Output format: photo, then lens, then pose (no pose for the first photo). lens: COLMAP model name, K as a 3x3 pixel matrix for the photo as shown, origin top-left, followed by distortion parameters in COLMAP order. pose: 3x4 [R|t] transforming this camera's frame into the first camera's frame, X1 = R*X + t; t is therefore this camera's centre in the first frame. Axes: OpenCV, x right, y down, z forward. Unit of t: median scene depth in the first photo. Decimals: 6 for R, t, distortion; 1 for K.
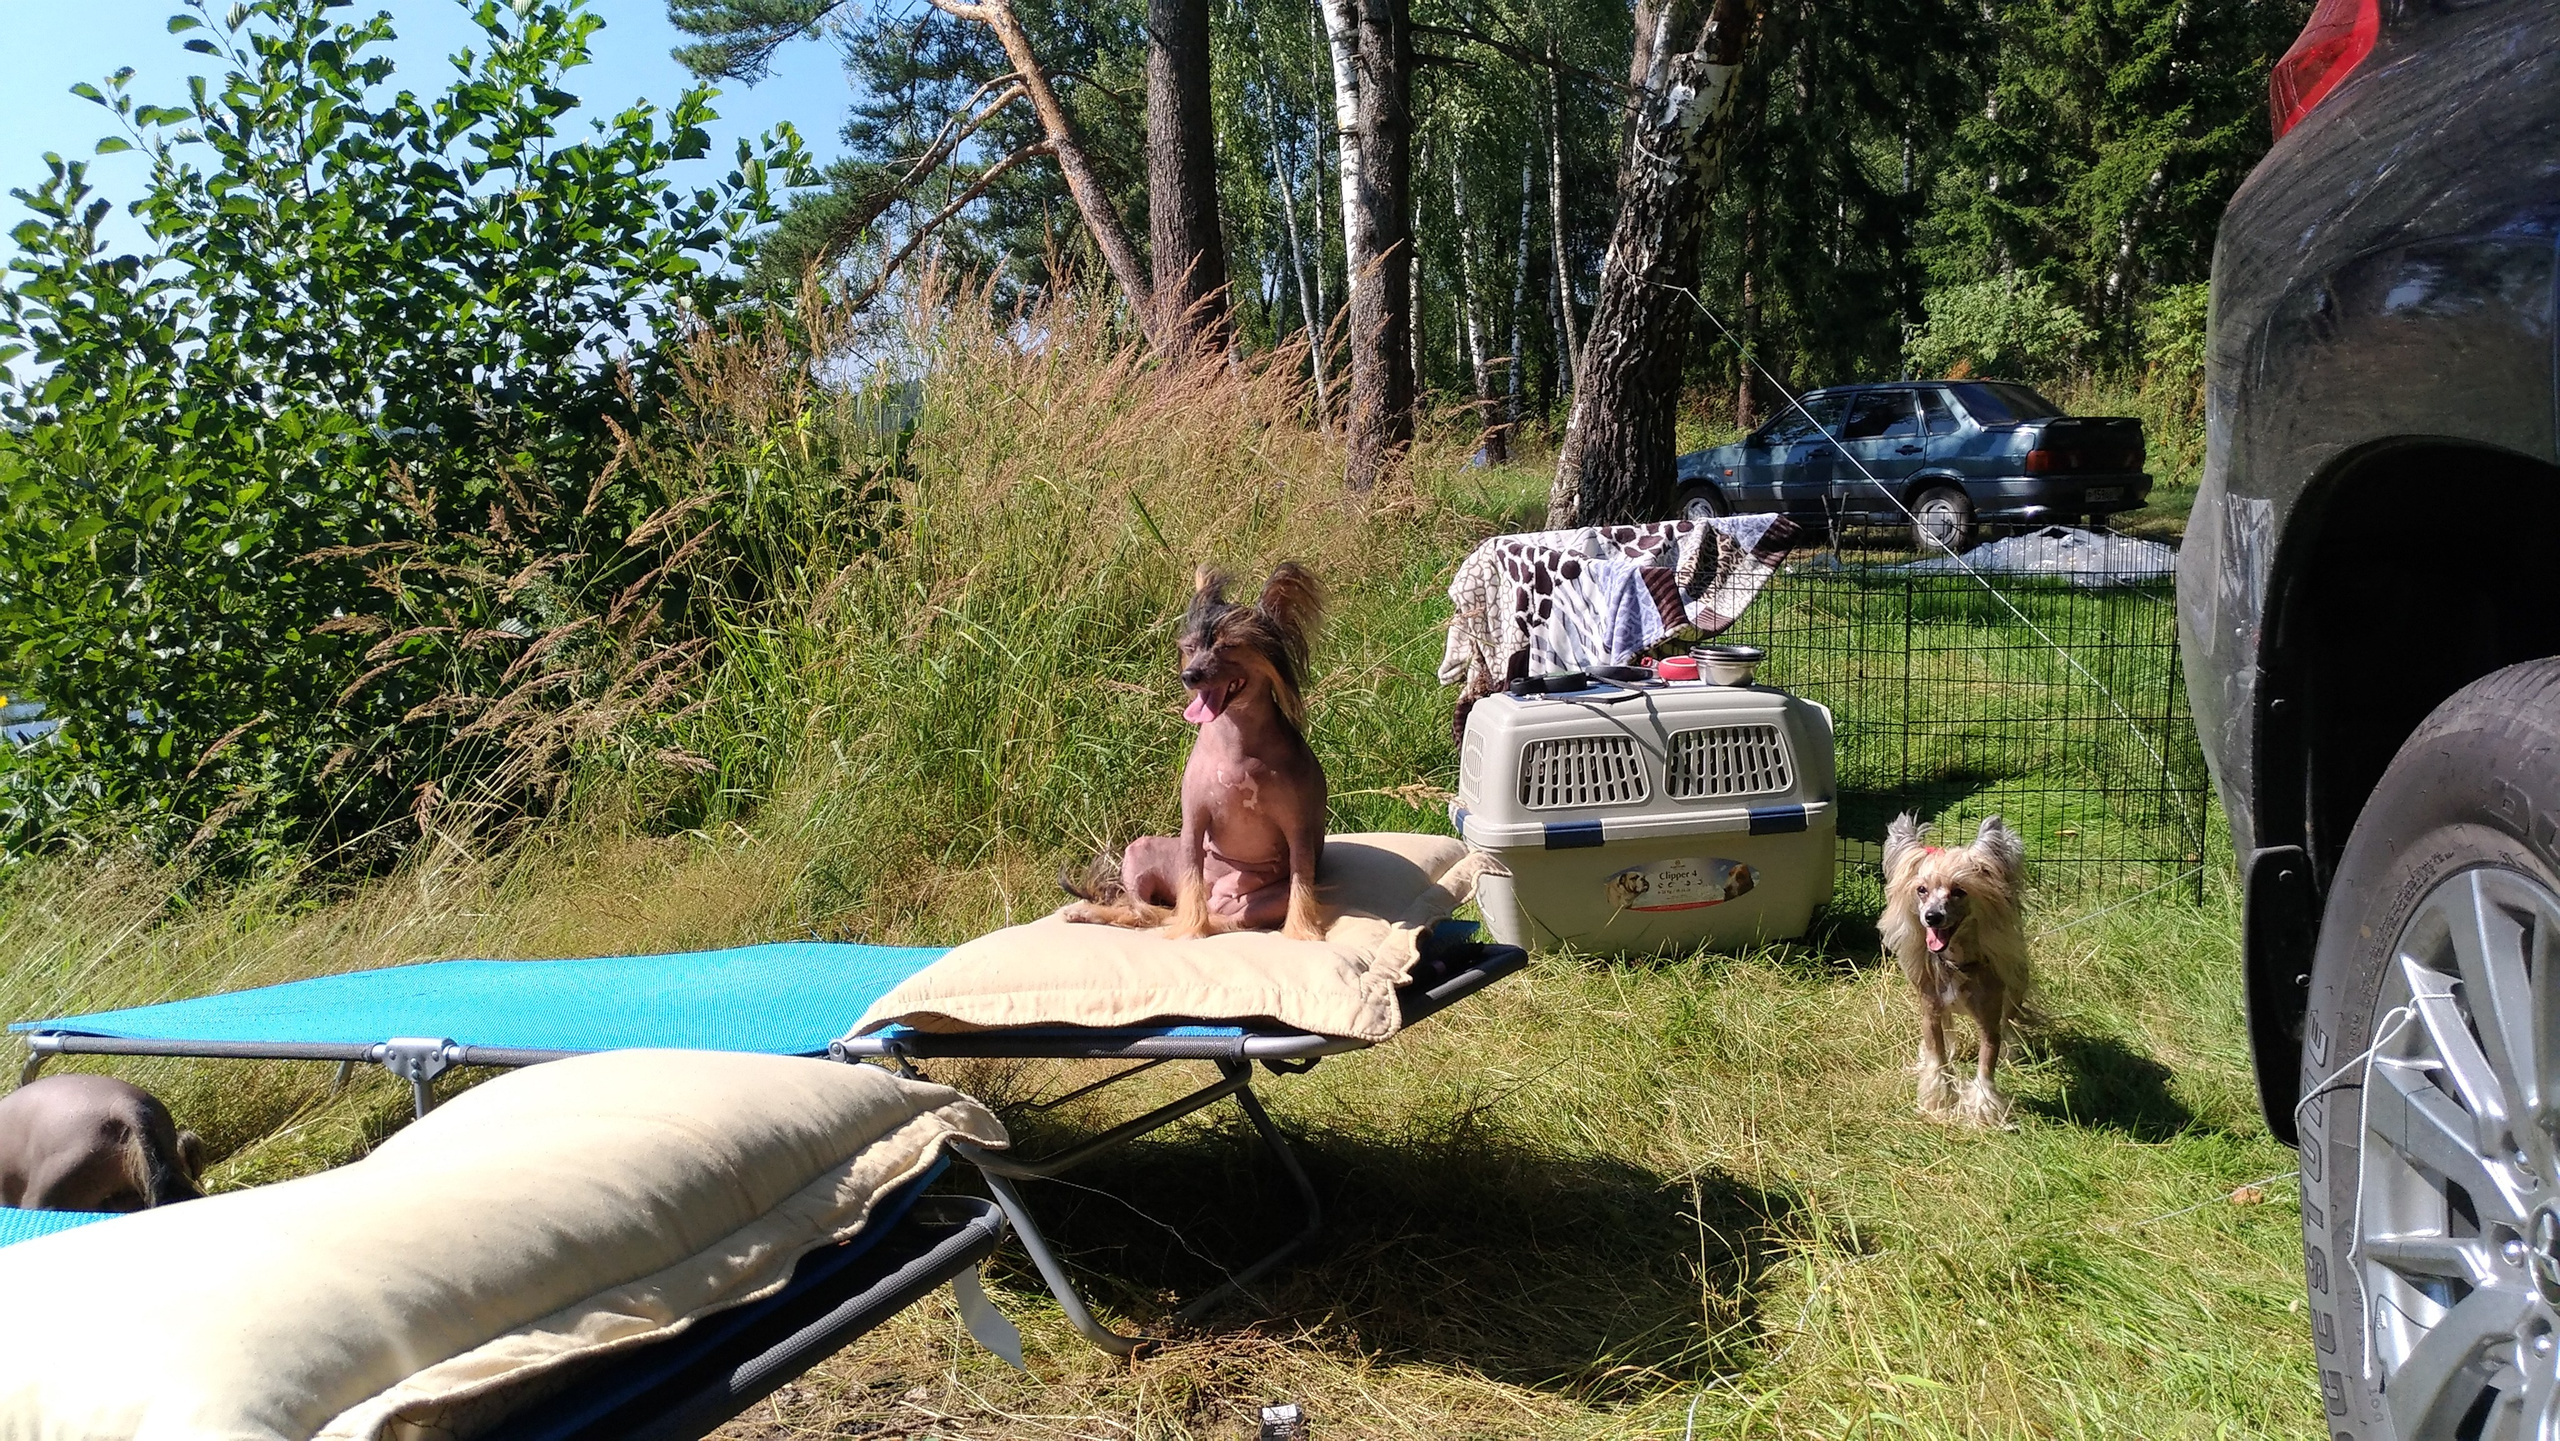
lens RADIAL K [[2067.4, 0, 1249.2], [0, 2067.4, 841.9], [0, 0, 1]] dist [-0.016029, 0.051377]
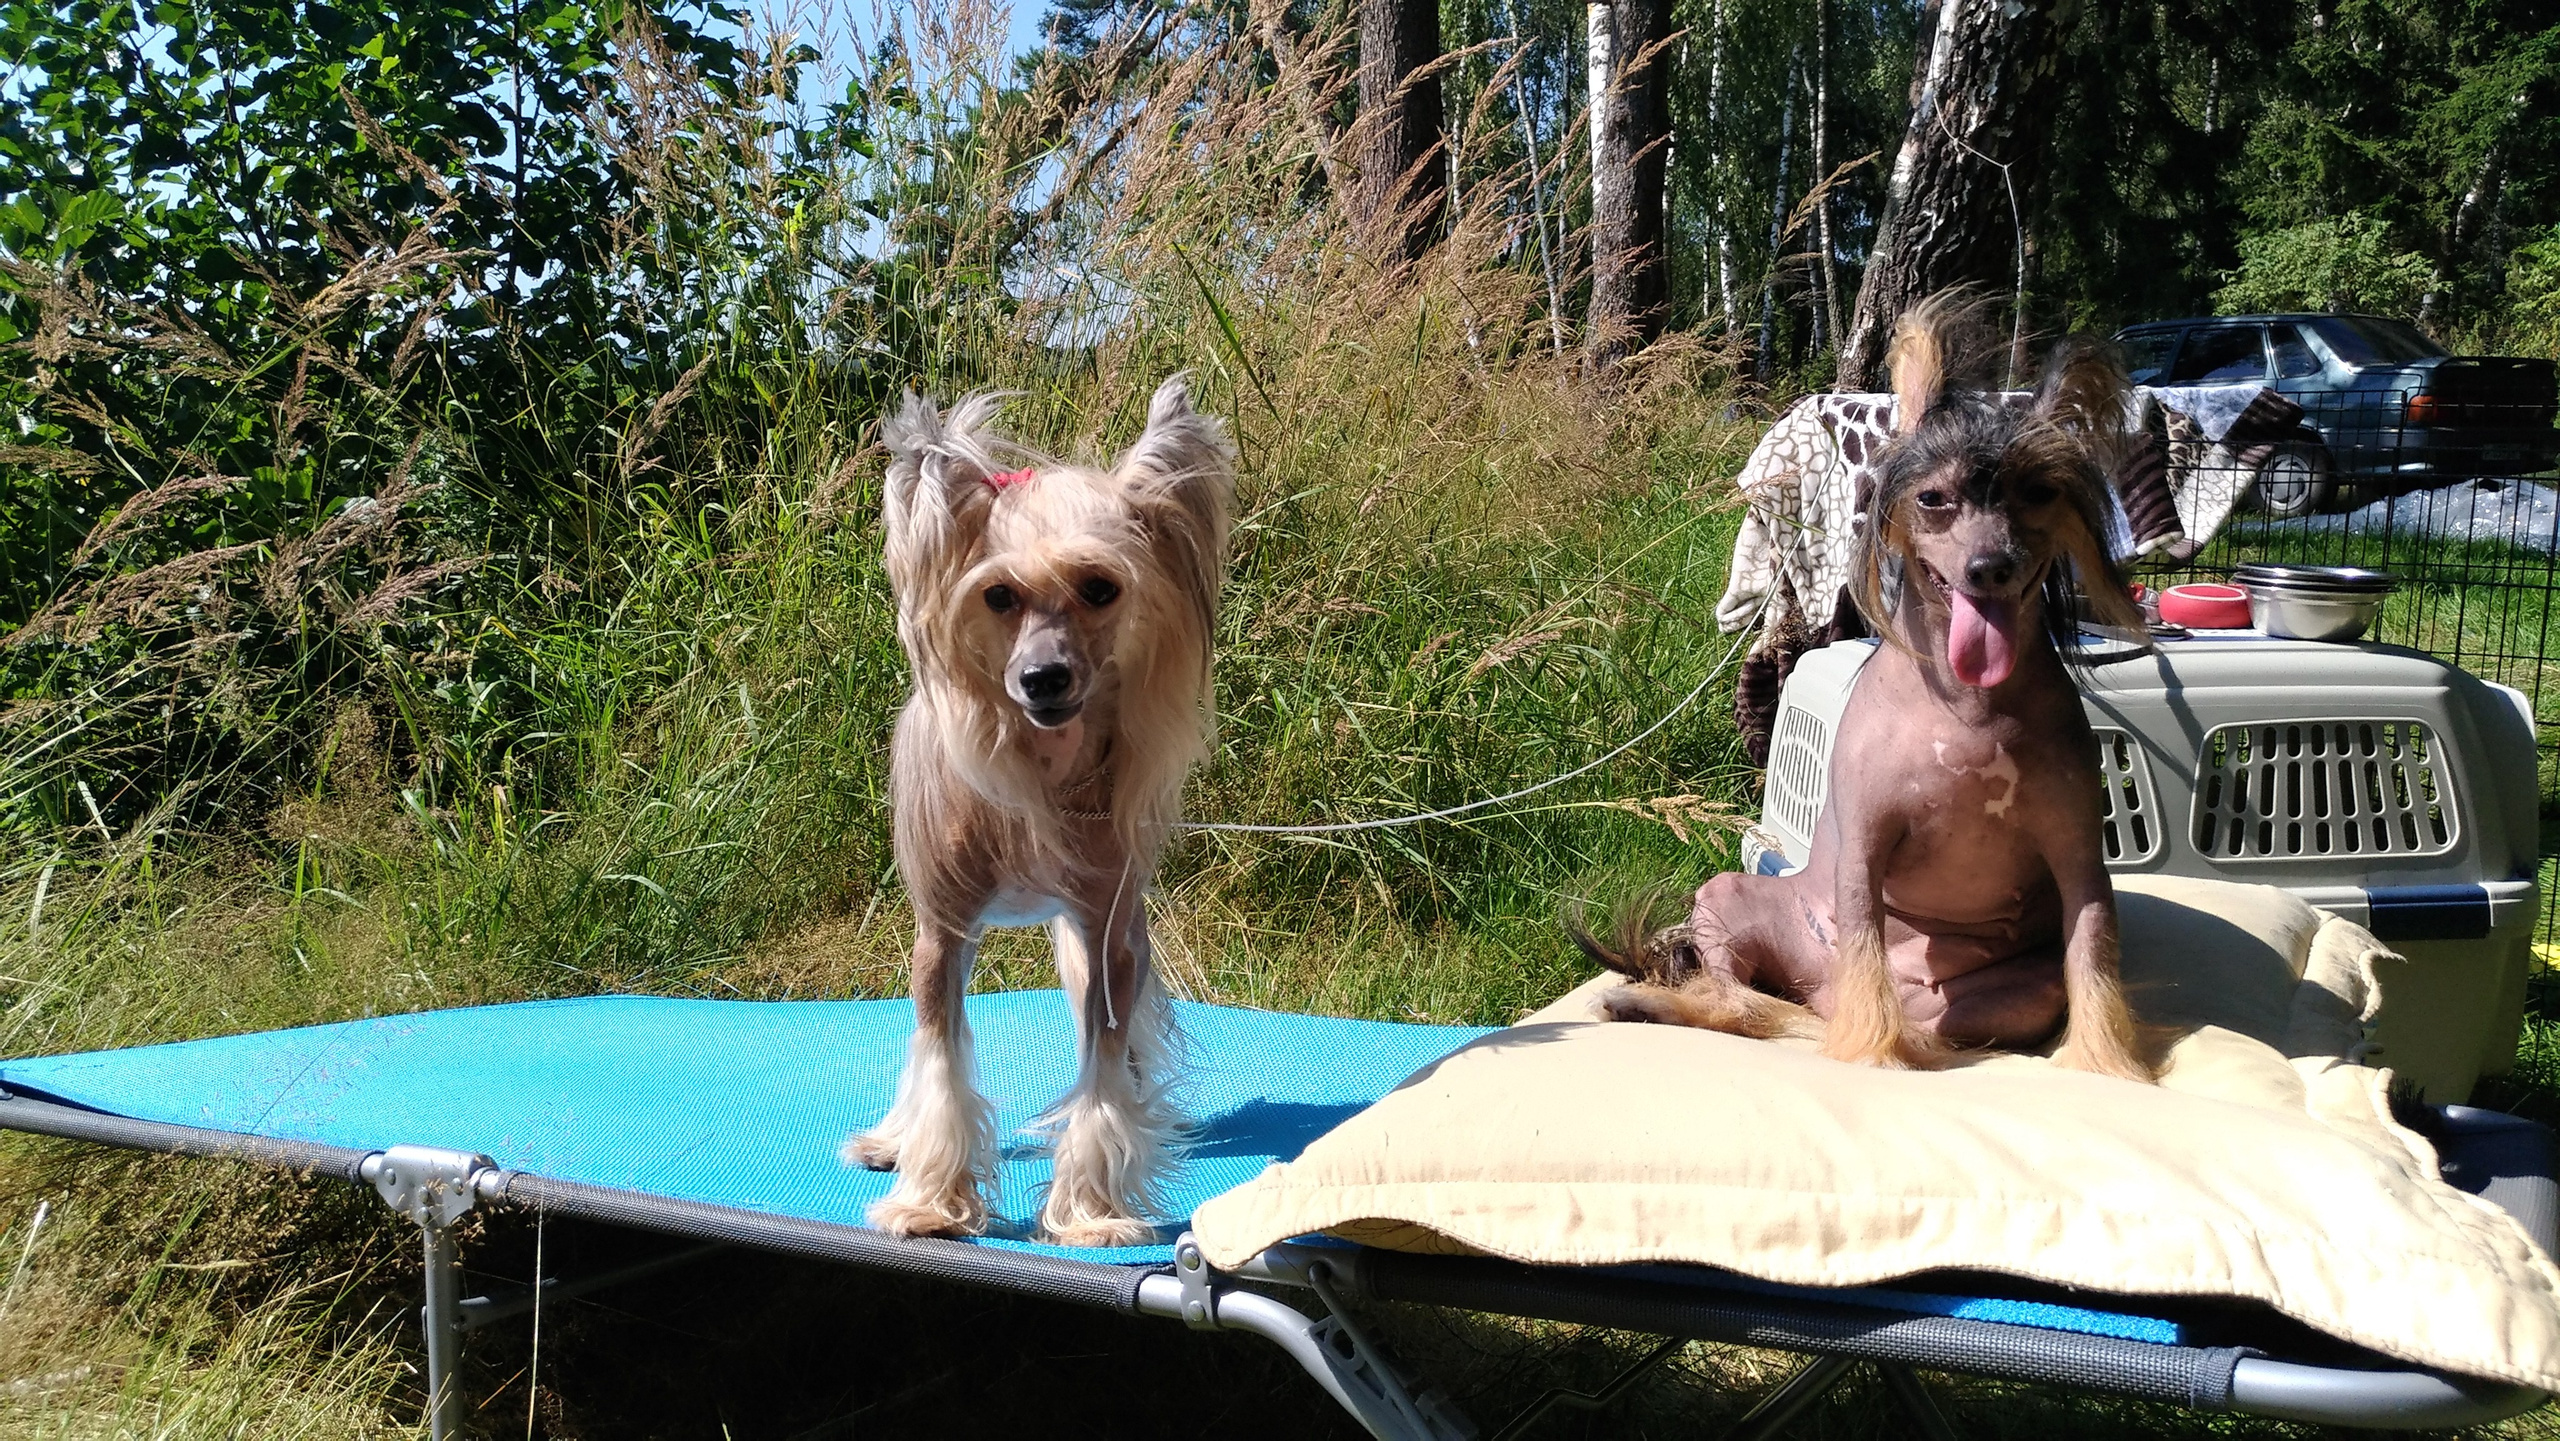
lens RADIAL K [[2067.4, 0, 1252.6], [0, 2067.4, 723.3], [0, 0, 1]] dist [-0.016029, 0.051377]
pose [[0.993590, 0.040742, -0.105445, 0.010719], [-0.044750, 0.998352, -0.035927, -0.010566], [0.103807, 0.040416, 0.993776, 0.199345]]
